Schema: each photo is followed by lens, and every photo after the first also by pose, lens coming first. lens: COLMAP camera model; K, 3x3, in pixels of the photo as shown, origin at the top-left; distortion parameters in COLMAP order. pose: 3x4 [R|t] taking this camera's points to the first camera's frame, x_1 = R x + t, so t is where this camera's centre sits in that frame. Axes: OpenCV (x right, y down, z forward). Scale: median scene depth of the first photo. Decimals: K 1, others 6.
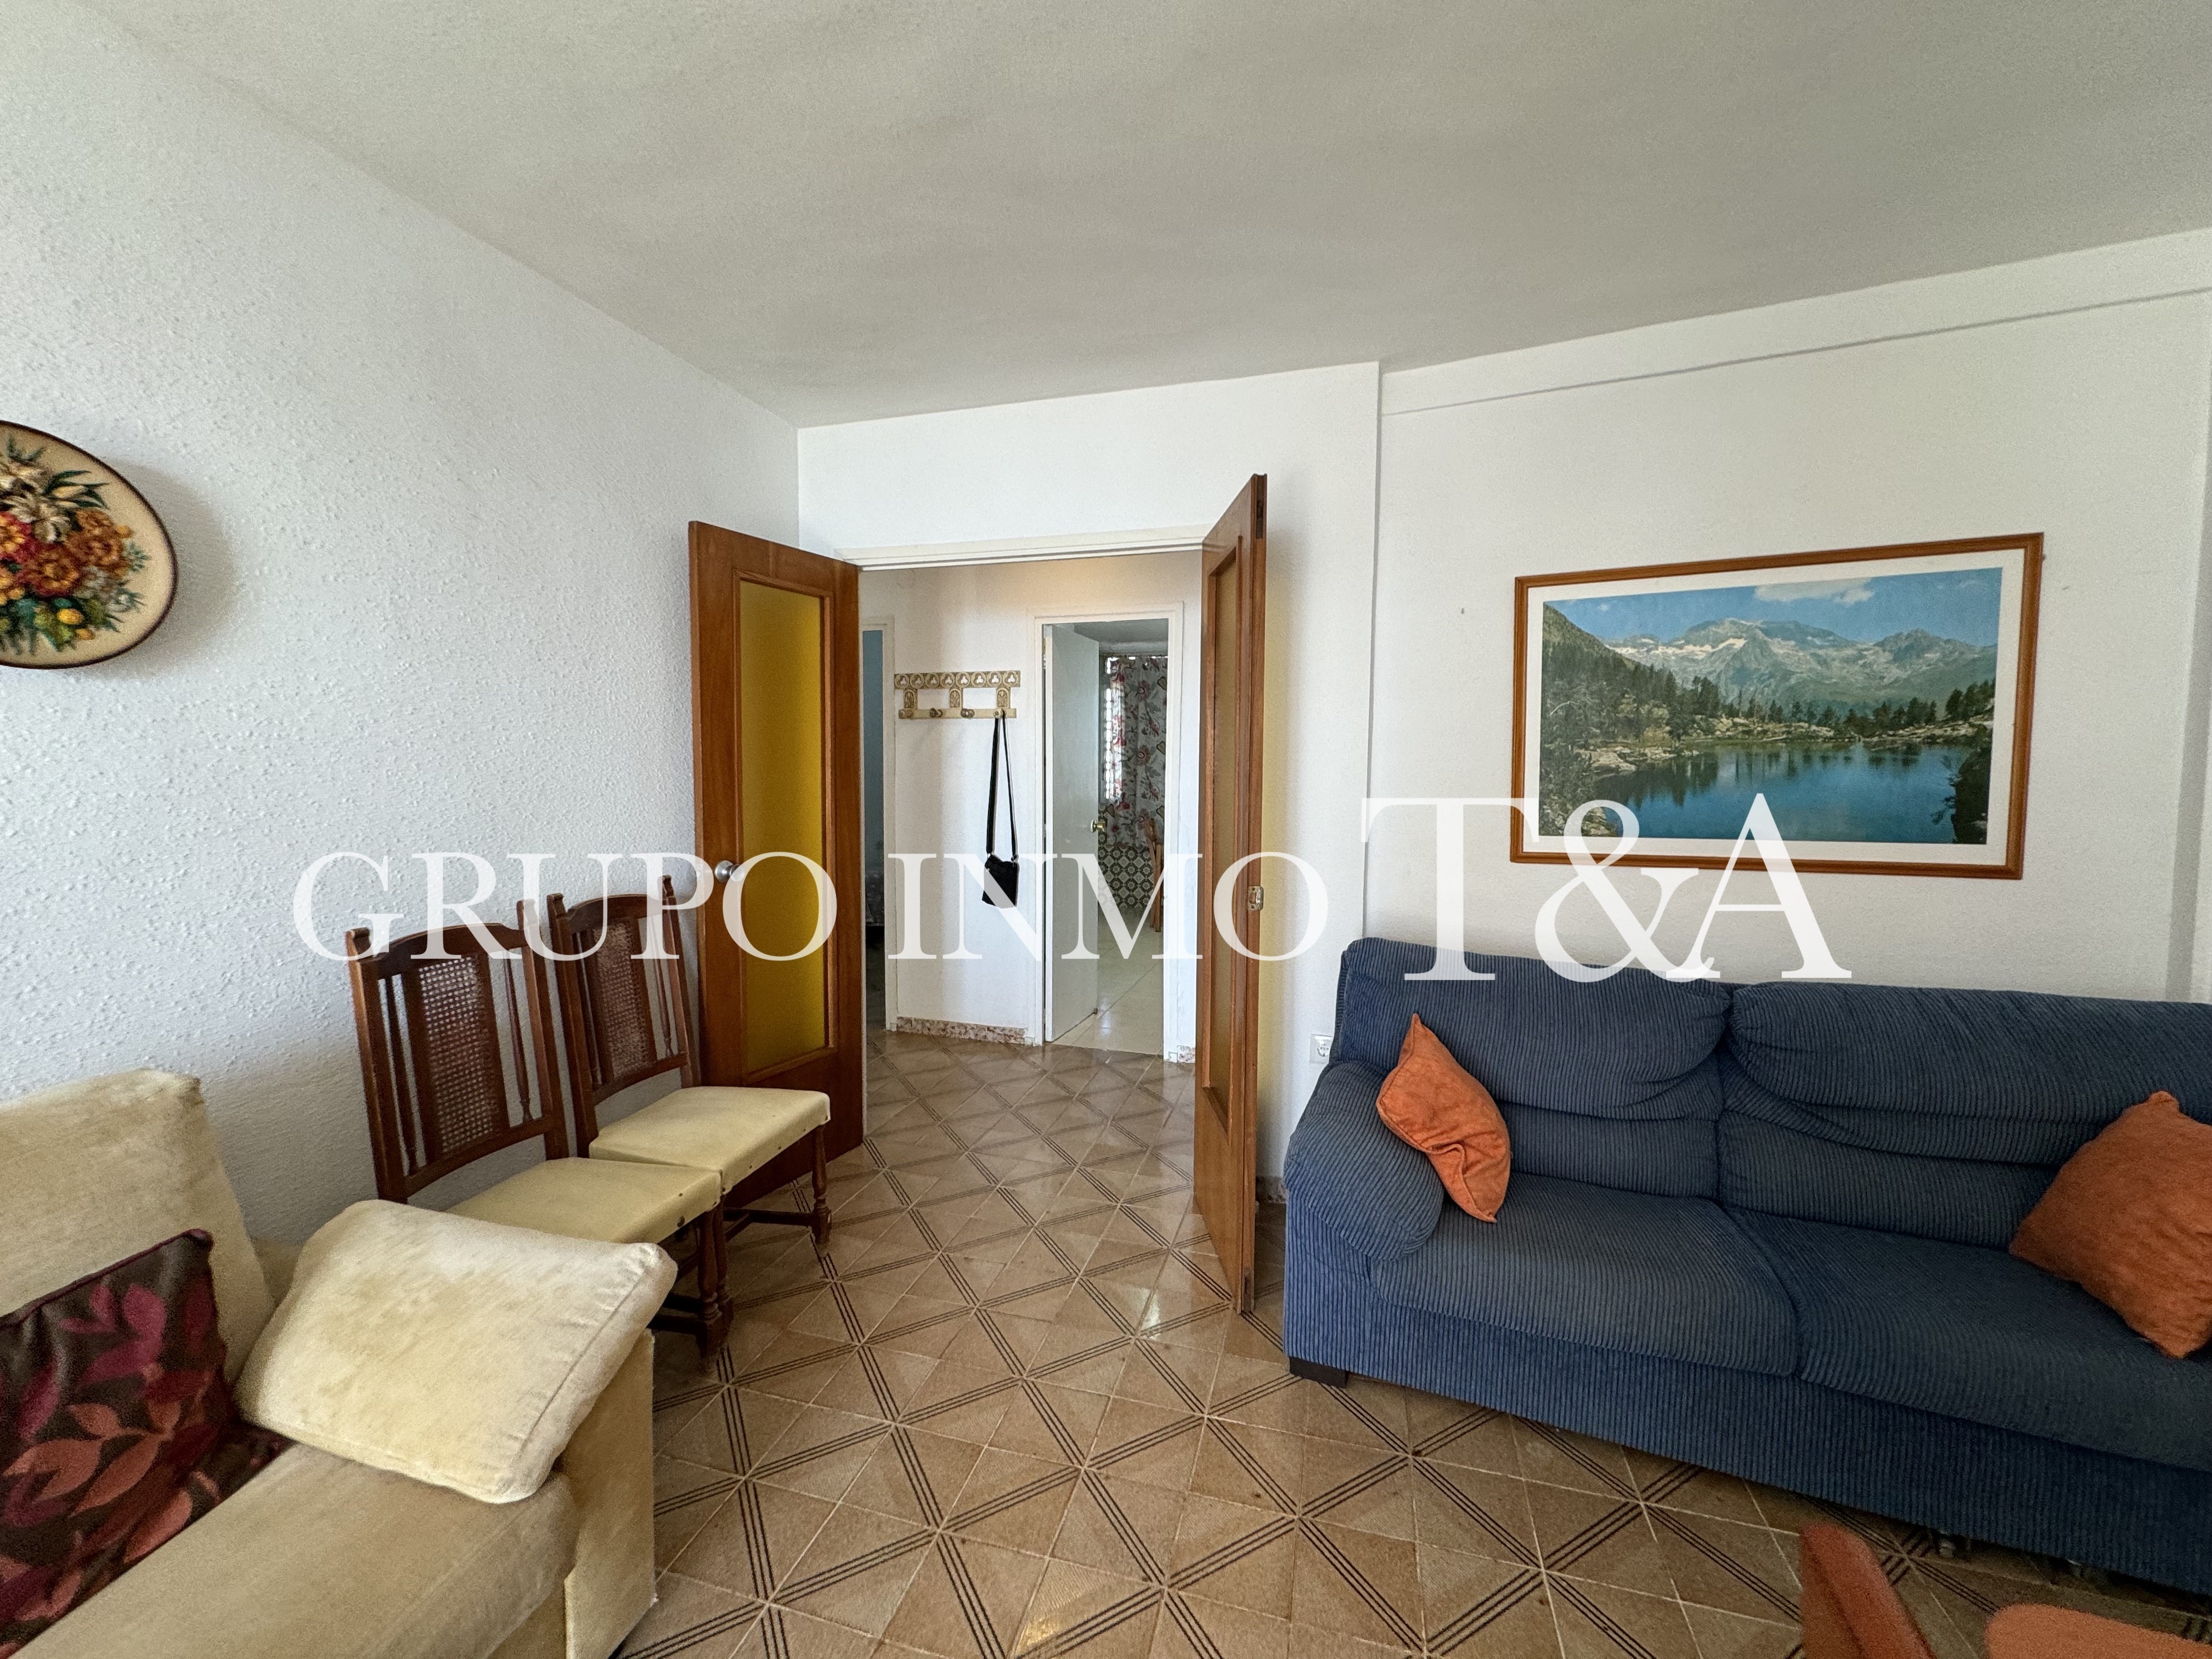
lens RADIAL K [[880.8, 0, 1107.8], [0, 880.8, 823.5], [0, 0, 1]] dist [-0.002692, 0.000263]
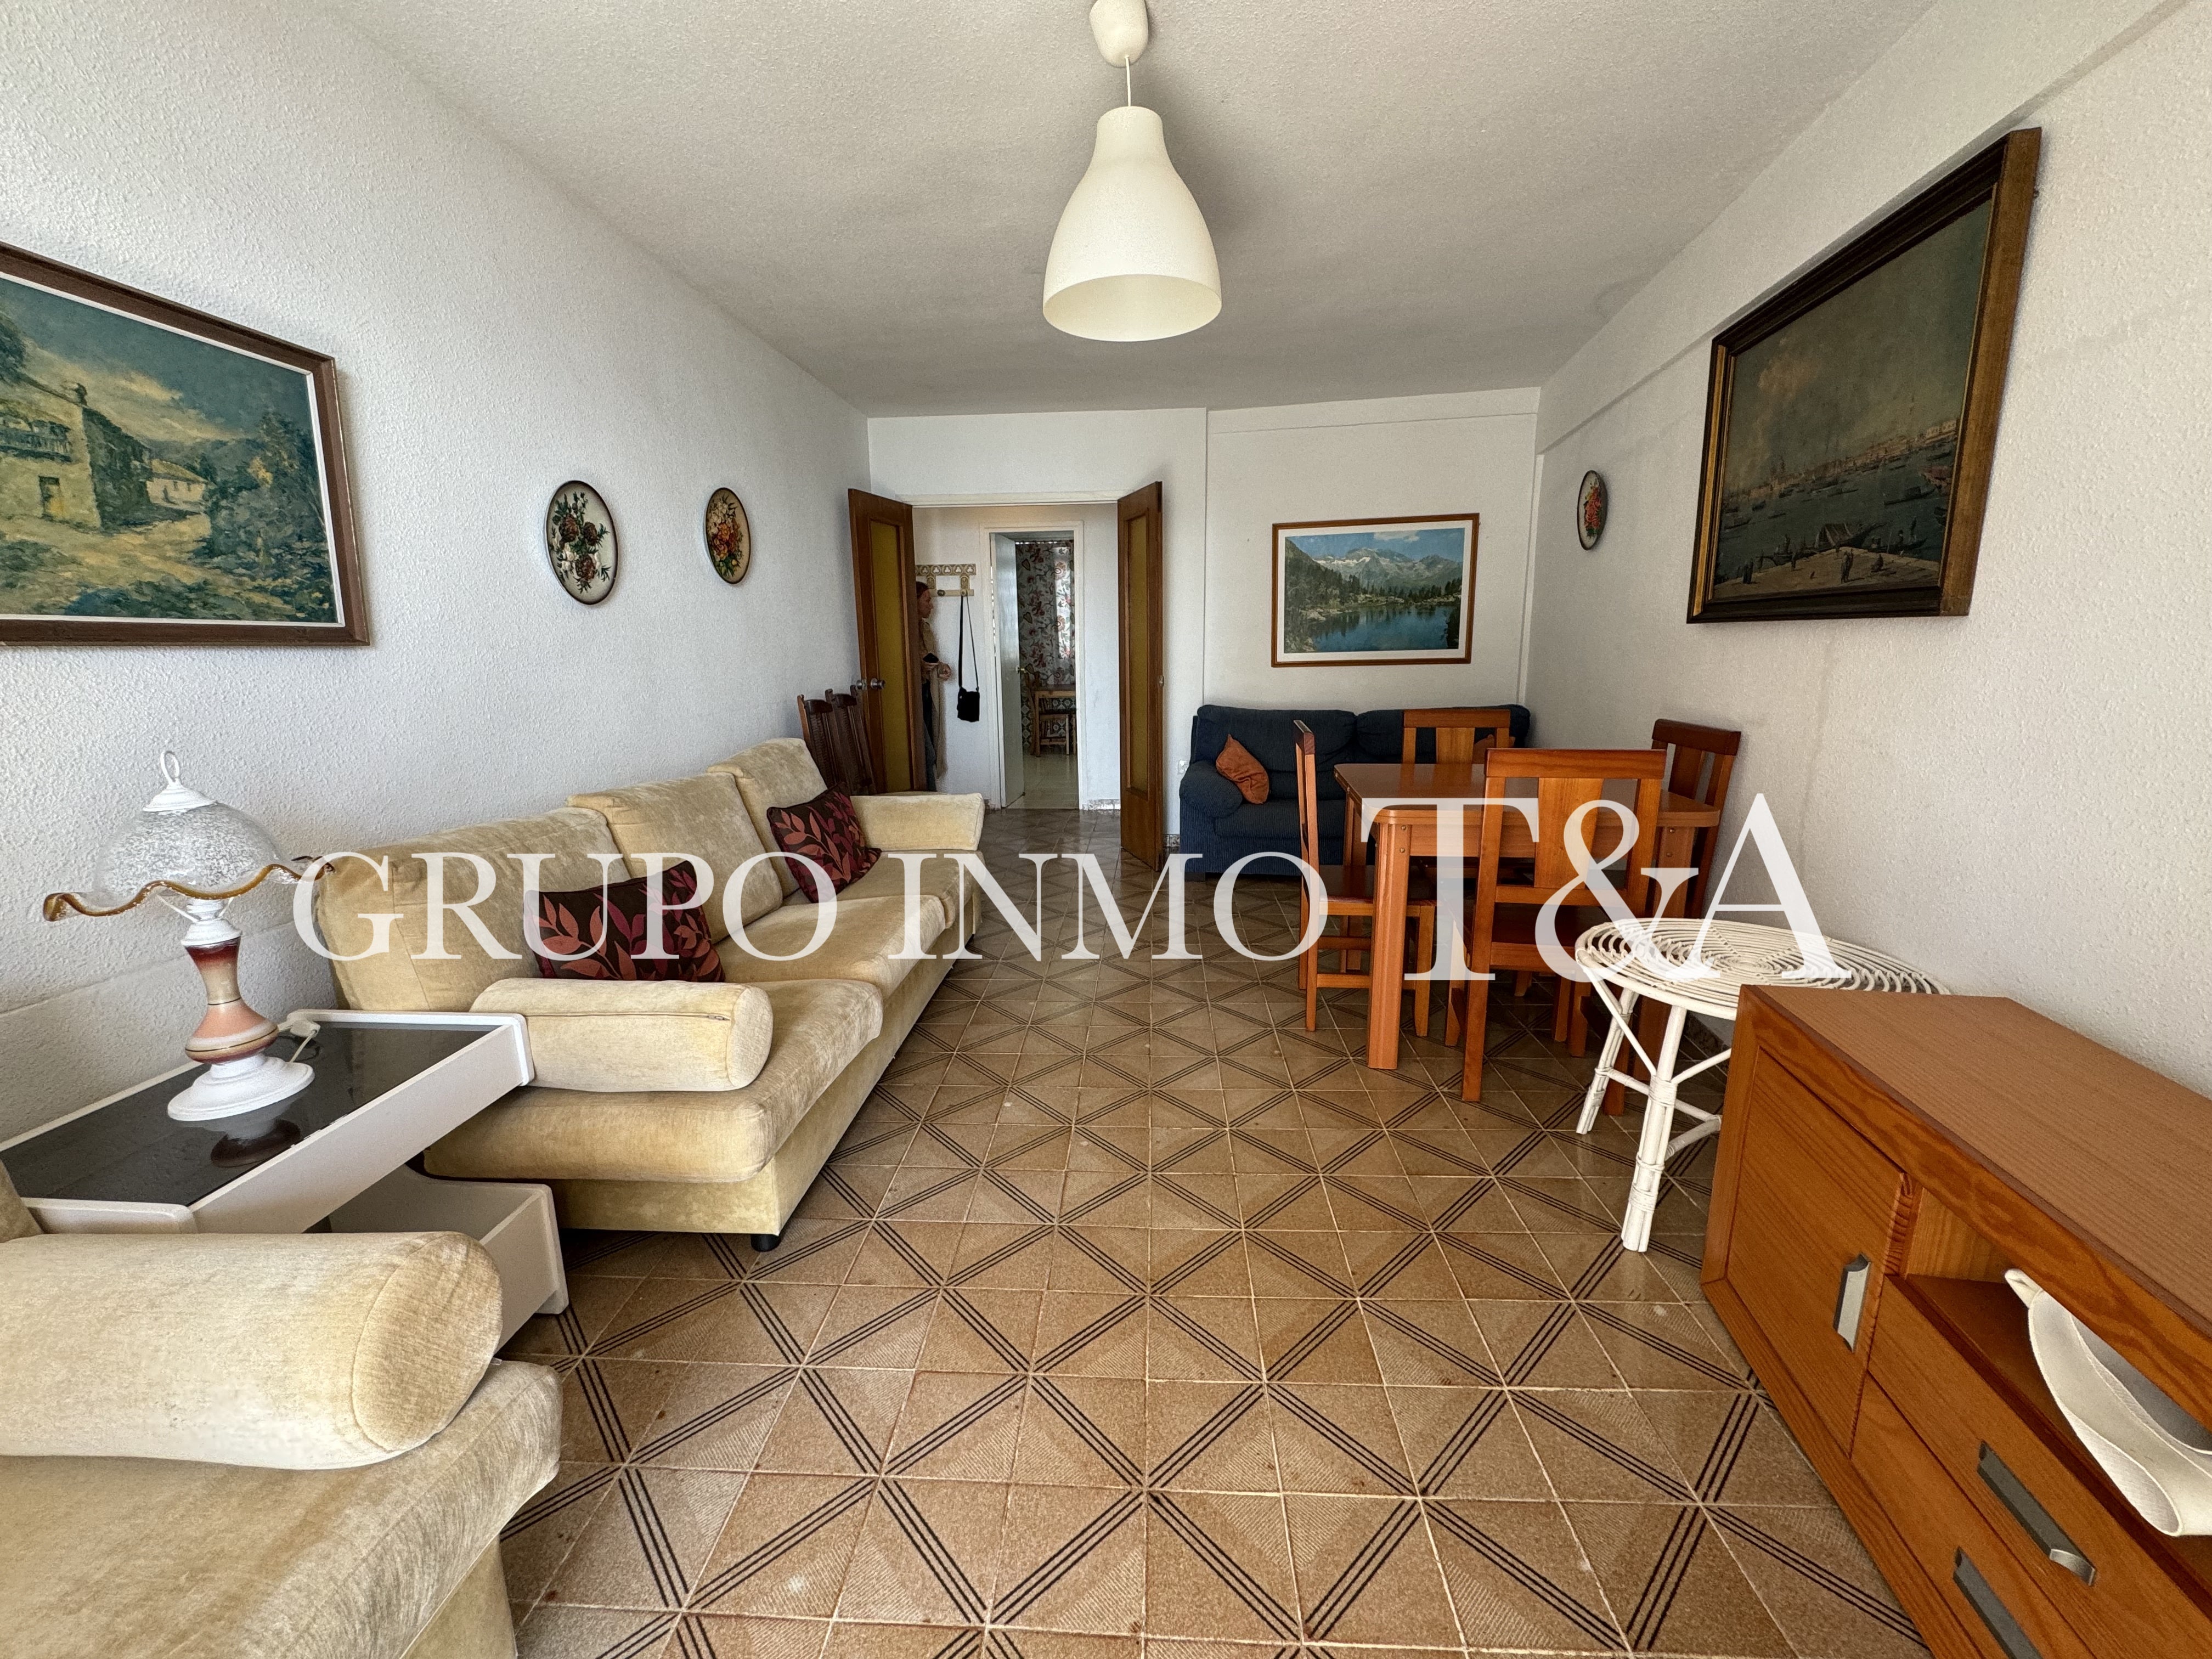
lens RADIAL K [[880.8, 0, 1107.8], [0, 880.8, 823.5], [0, 0, 1]] dist [-0.002692, 0.000263]
pose [[0.975197, -0.064252, 0.211810, -0.399652], [0.033980, 0.989055, 0.143579, 0.103753], [-0.218717, -0.132820, 0.966707, -1.018158]]
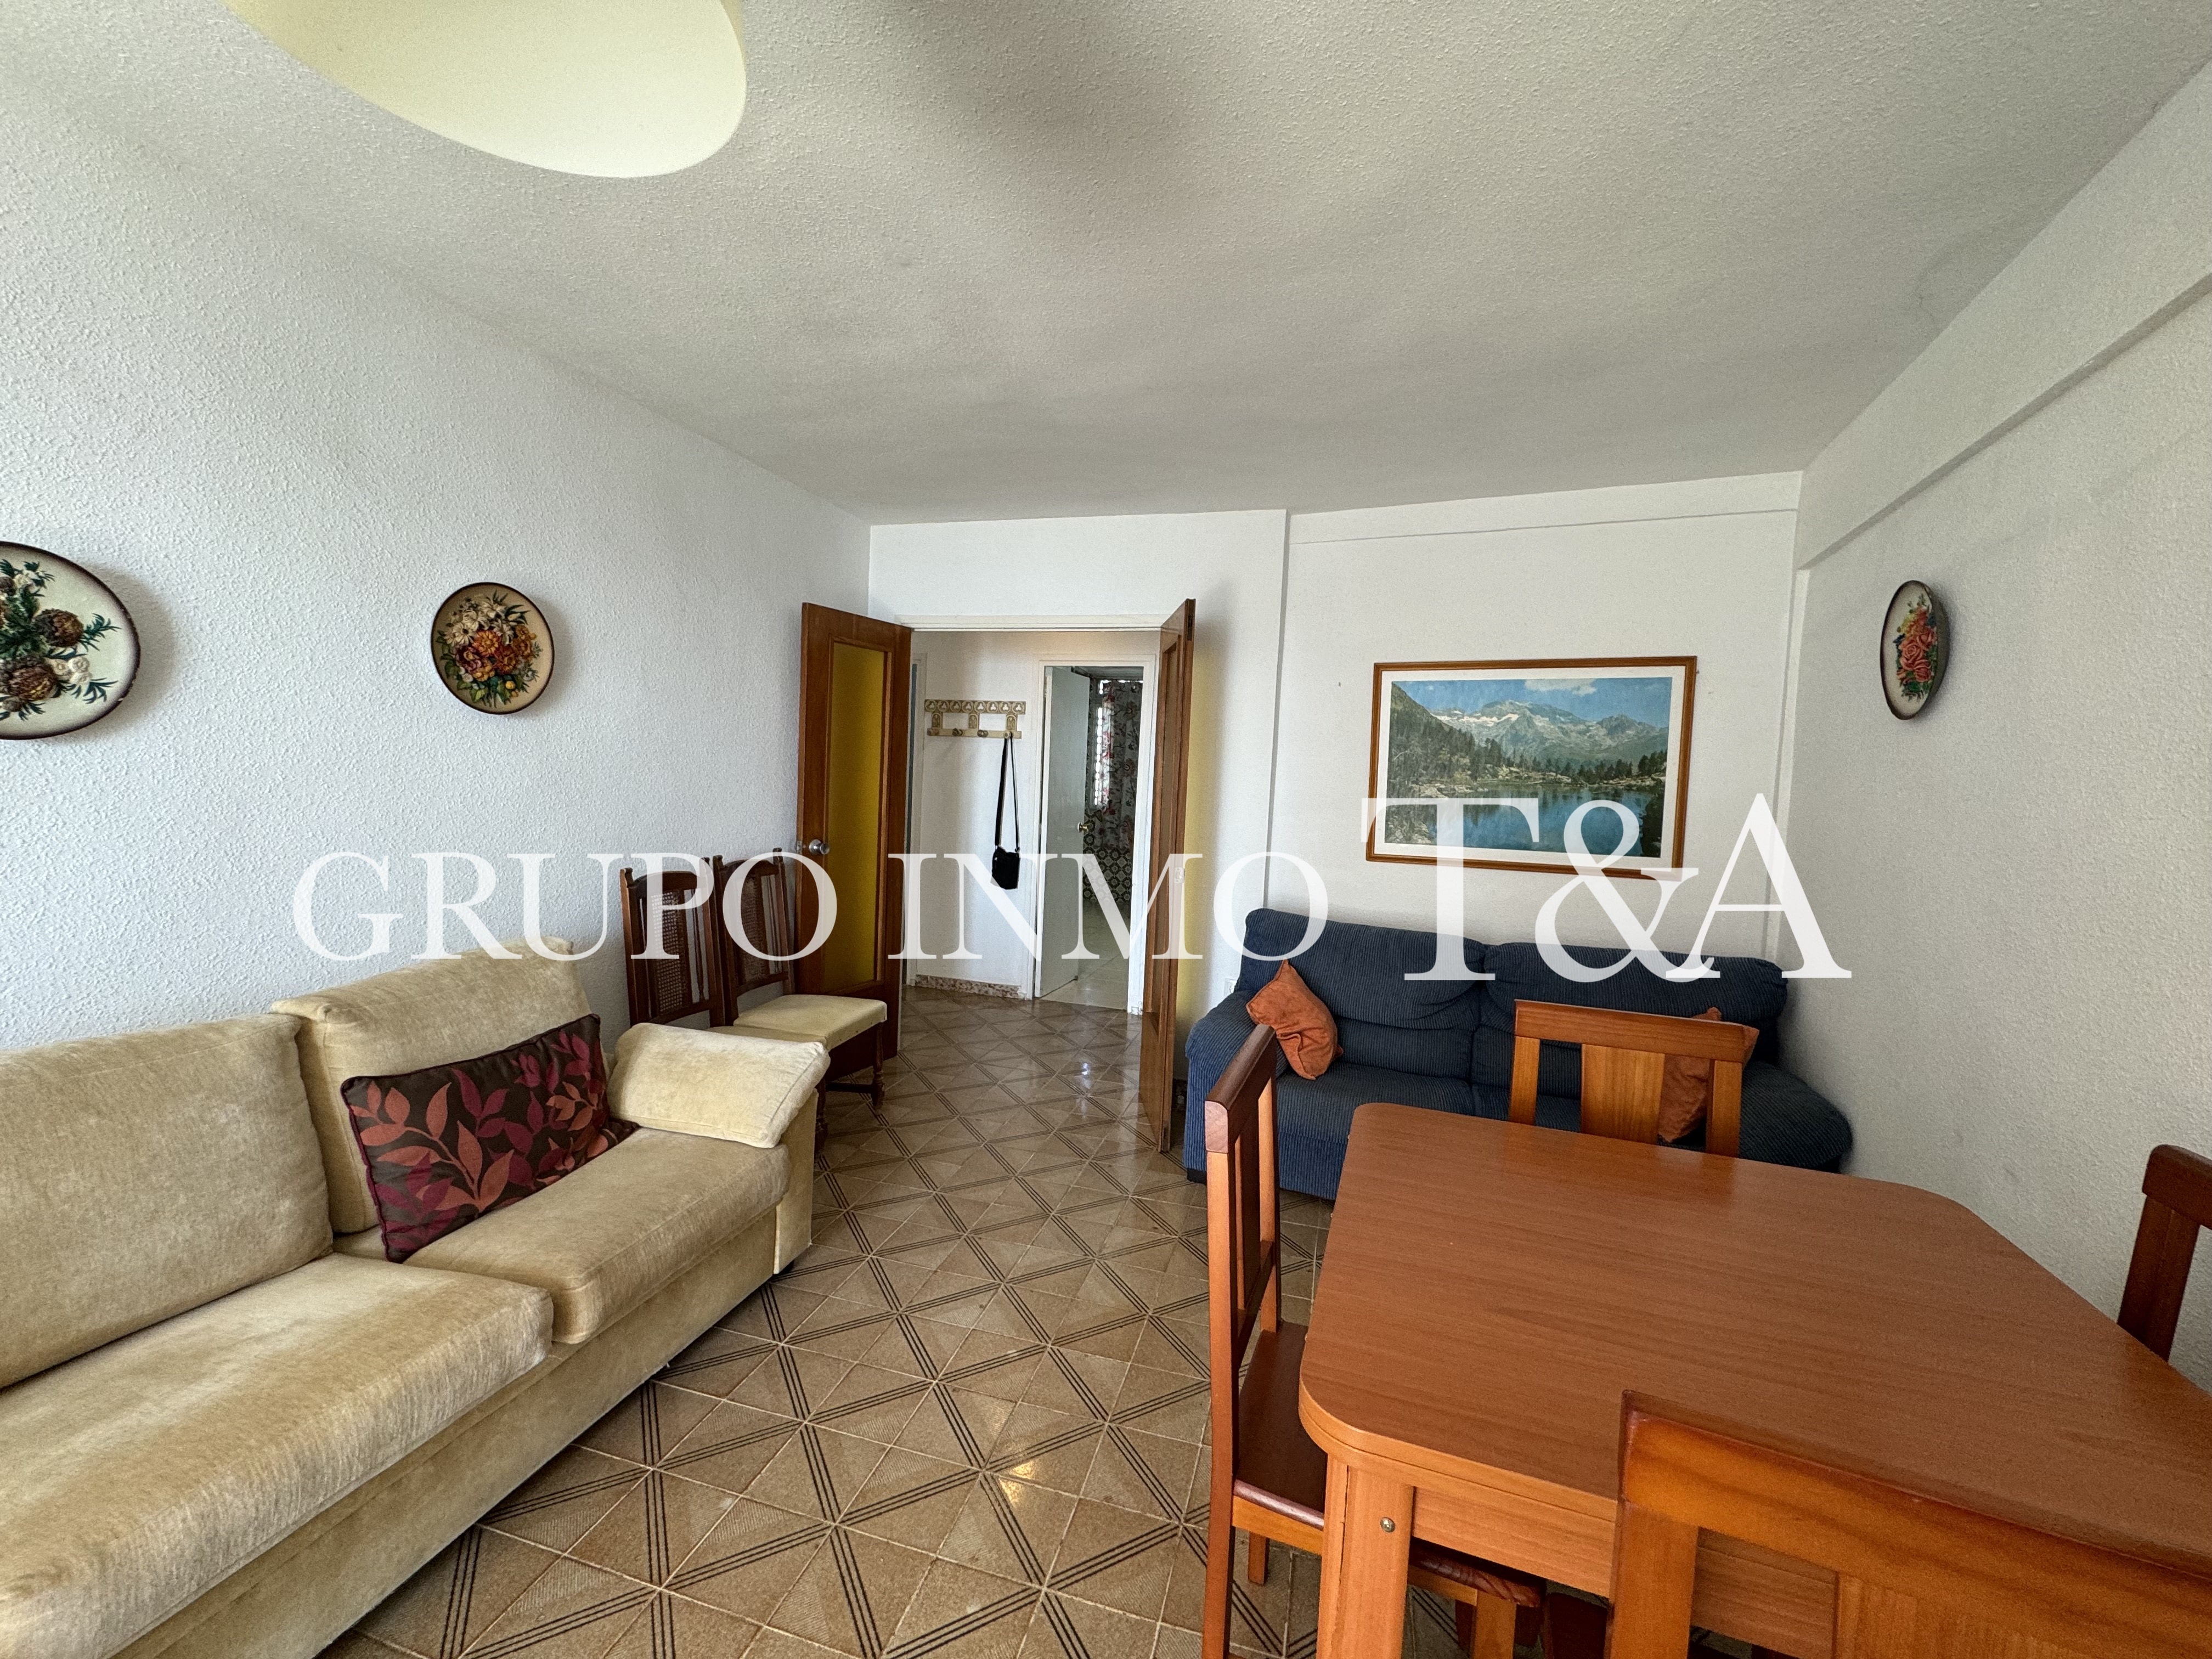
lens RADIAL K [[880.8, 0, 1107.8], [0, 880.8, 823.5], [0, 0, 1]] dist [-0.002692, 0.000263]
pose [[0.999284, 0.037024, 0.007822, 0.026124], [-0.036974, 0.999295, -0.006494, 0.008966], [-0.008056, 0.006200, 0.999948, -0.461767]]
